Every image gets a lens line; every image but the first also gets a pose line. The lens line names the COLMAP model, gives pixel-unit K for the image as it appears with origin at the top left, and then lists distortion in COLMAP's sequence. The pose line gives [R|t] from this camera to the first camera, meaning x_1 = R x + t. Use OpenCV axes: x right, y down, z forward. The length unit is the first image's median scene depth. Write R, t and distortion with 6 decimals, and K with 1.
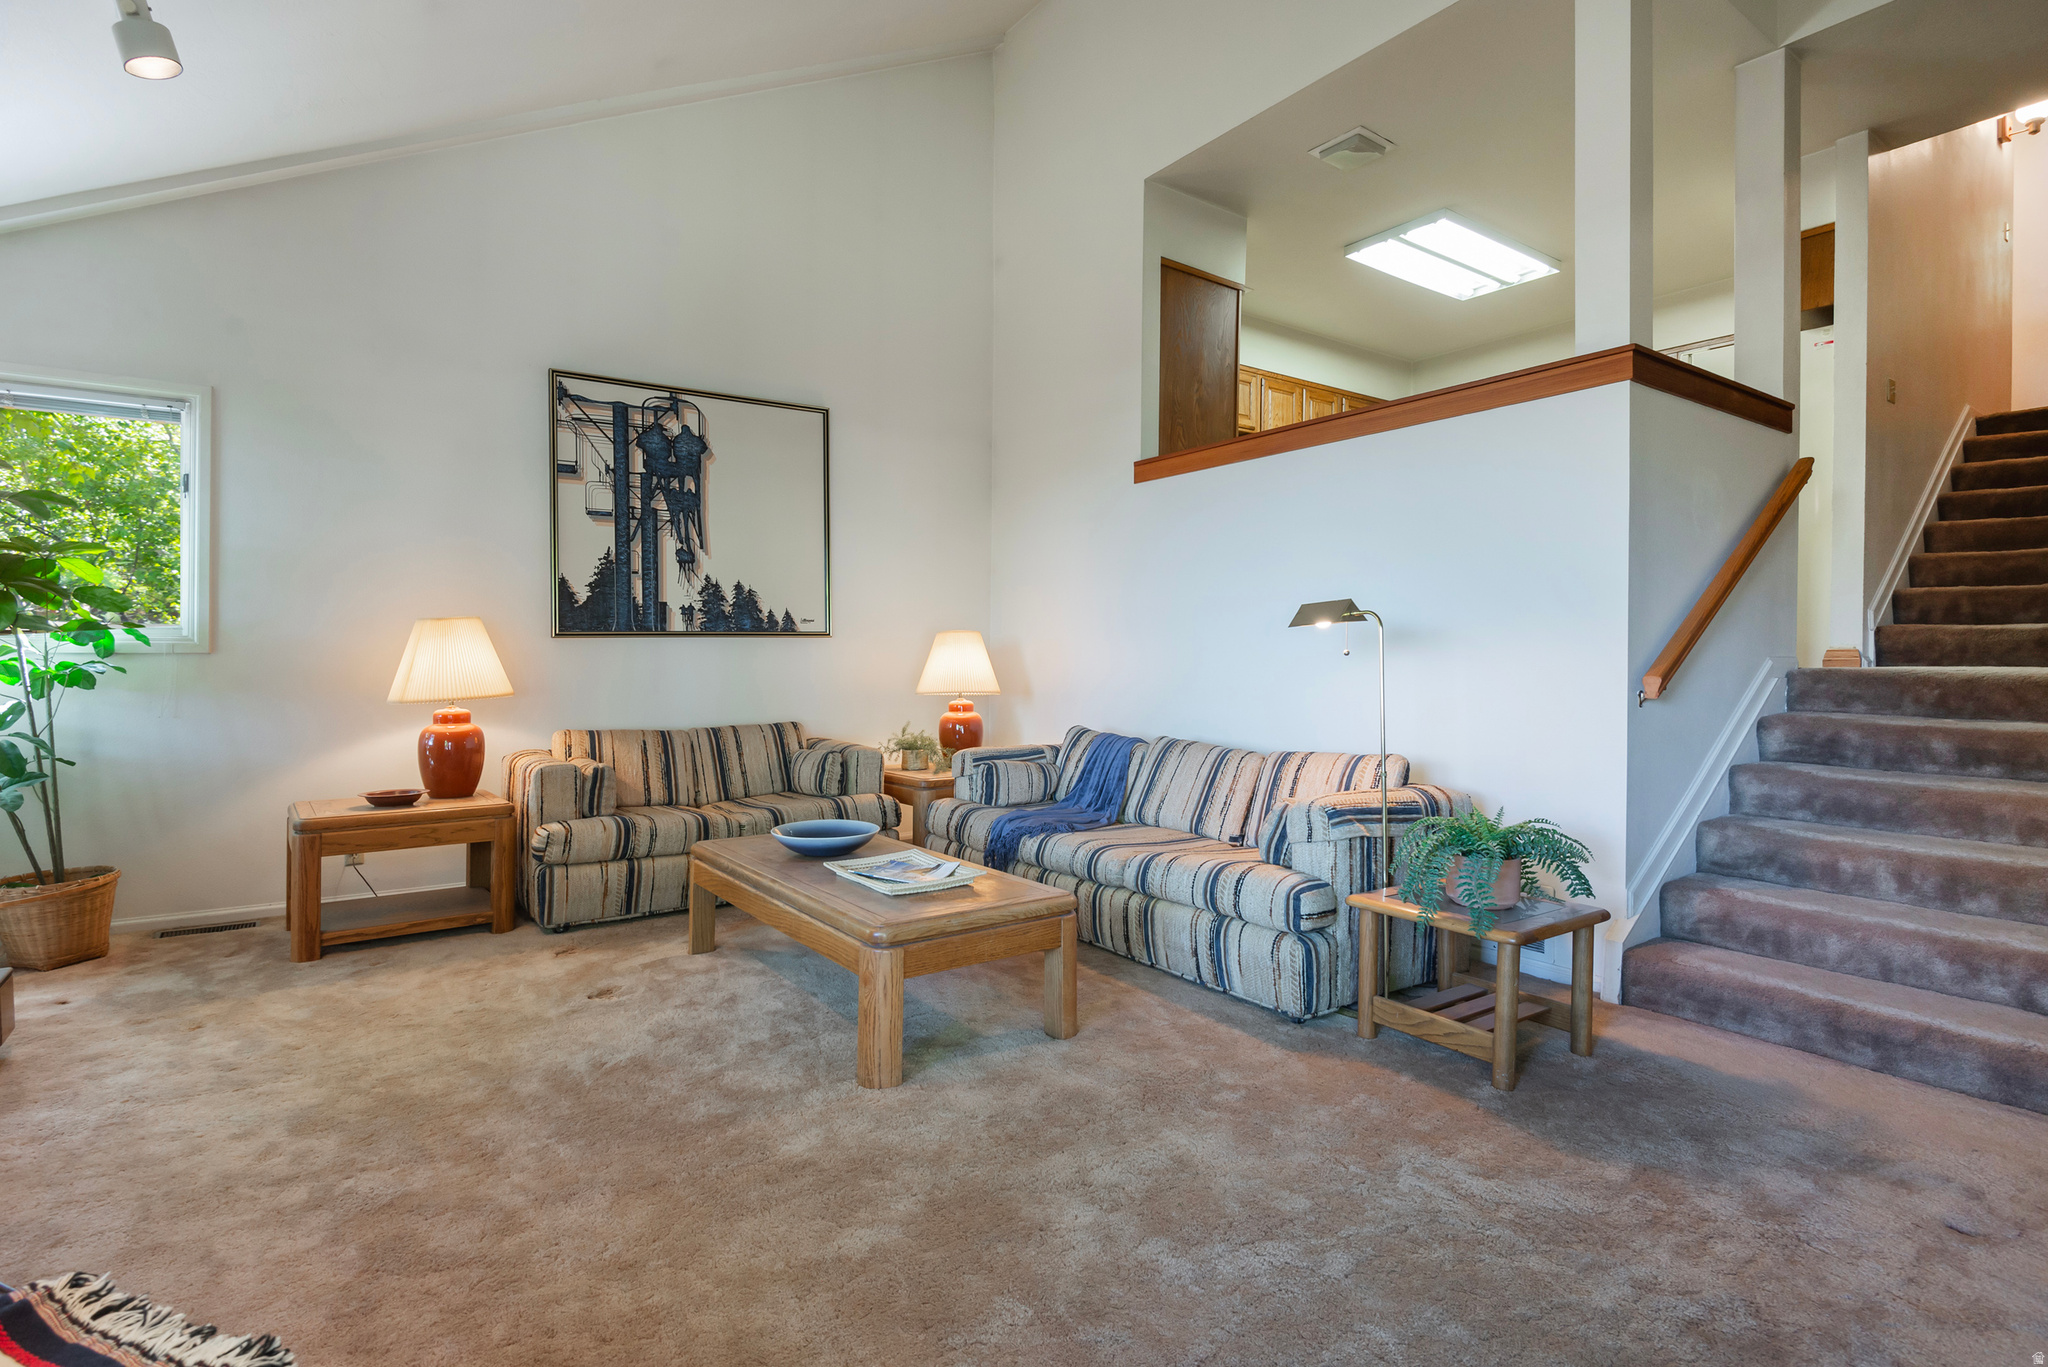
lens RADIAL K [[1022.2, 0, 1027.9], [0, 1022.2, 688.7], [0, 0, 1]] dist [0.022550, -0.015921]
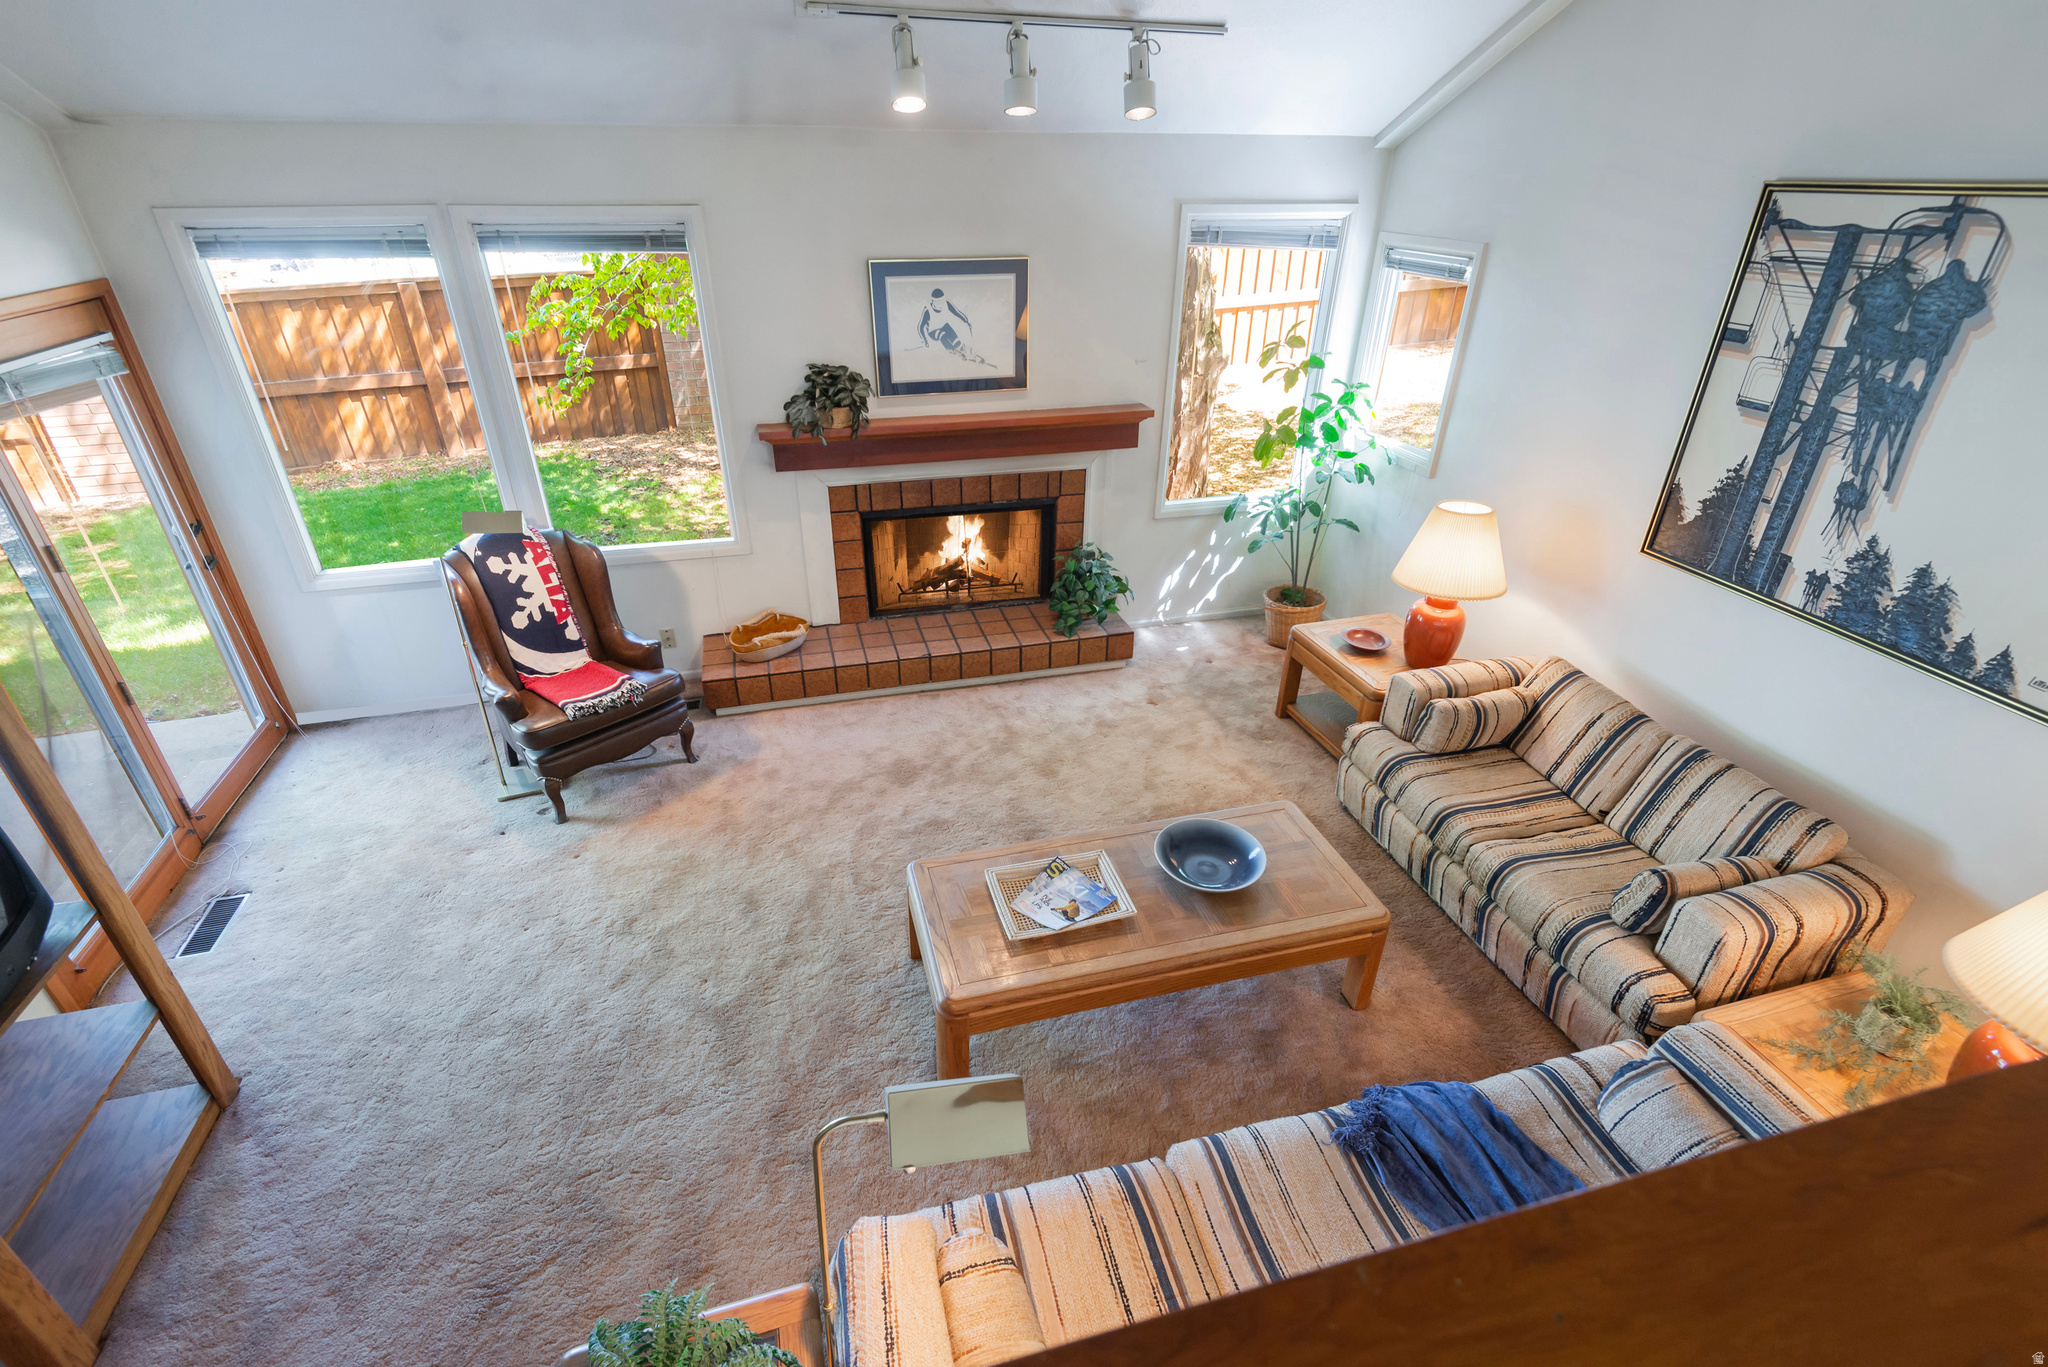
lens RADIAL K [[967.1, 0, 1019.9], [0, 967.1, 684.3], [0, 0, 1]] dist [0.033002, -0.016073]
pose [[-0.371231, 0.453557, -0.810230, 0.408528], [-0.023434, 0.867731, 0.496482, -0.346126], [0.928245, 0.203296, -0.311500, 0.842358]]
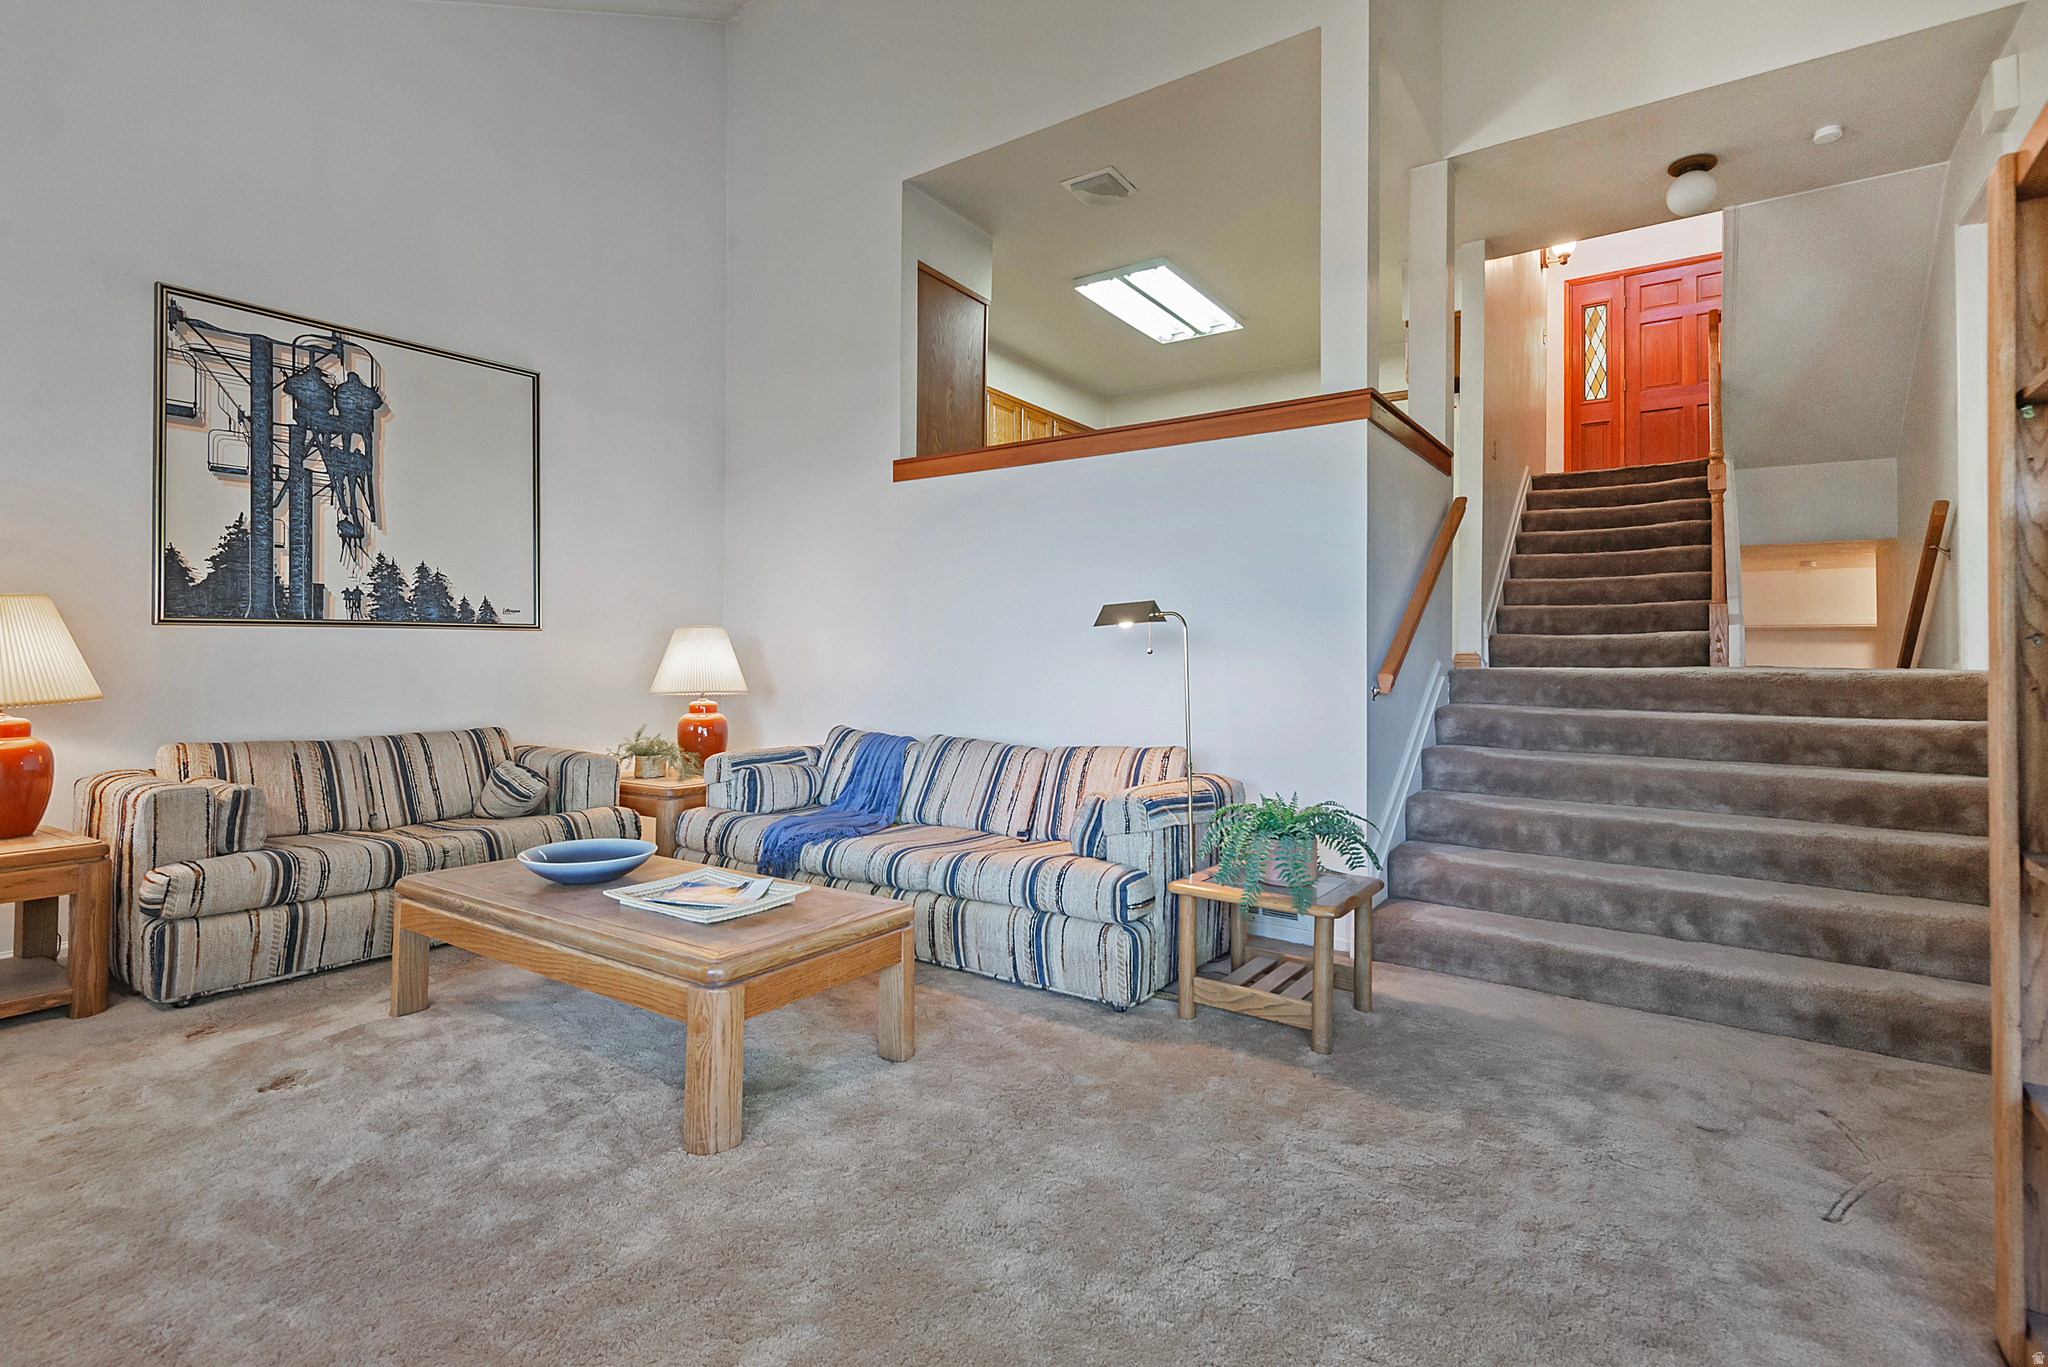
lens RADIAL K [[967.1, 0, 1042.3], [0, 967.1, 666.6], [0, 0, 1]] dist [0.033002, -0.016073]
pose [[0.937392, 0.004038, 0.348254, -0.095723], [0.003872, 0.999750, -0.022014, 0.001397], [-0.348256, 0.021985, 0.937142, 0.071492]]
